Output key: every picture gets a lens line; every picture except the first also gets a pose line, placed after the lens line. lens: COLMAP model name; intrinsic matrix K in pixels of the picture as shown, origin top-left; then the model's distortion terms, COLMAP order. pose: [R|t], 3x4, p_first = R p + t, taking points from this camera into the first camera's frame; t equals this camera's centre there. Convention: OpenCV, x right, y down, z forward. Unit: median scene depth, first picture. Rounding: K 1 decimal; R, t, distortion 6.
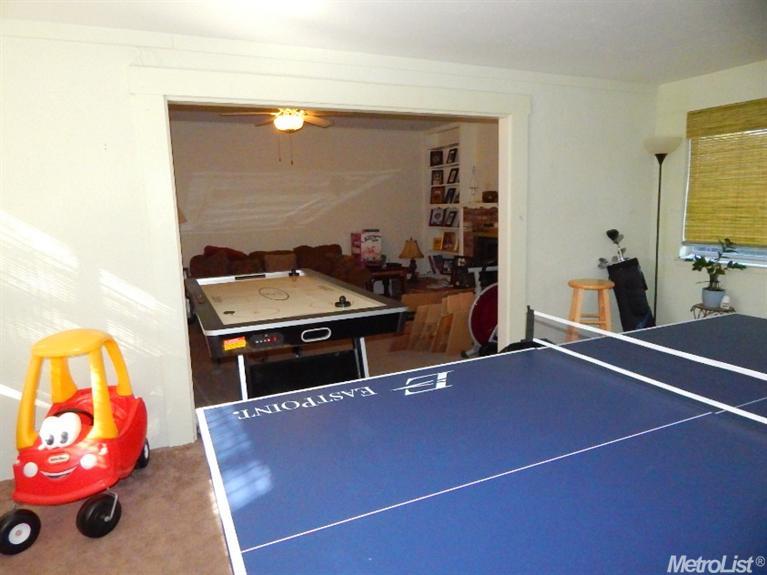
lens RADIAL K [[505.7, 0, 378.5], [0, 505.7, 286.1], [0, 0, 1]] dist [-0.000096, 0.000899]
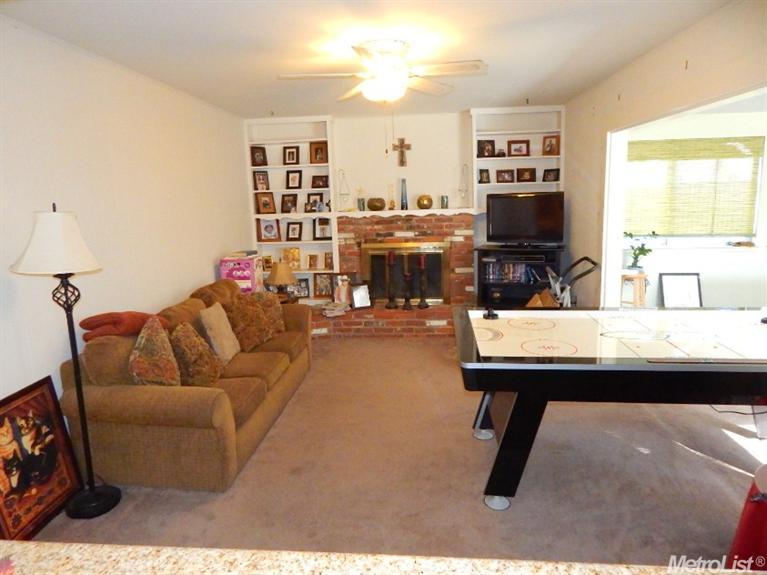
lens RADIAL K [[505.7, 0, 378.5], [0, 505.7, 286.1], [0, 0, 1]] dist [-0.000096, 0.000899]
pose [[0.547150, -0.138368, 0.825519, -0.515049], [0.153150, 0.986142, 0.063783, -0.082689], [-0.822905, 0.091529, 0.560759, 0.470908]]
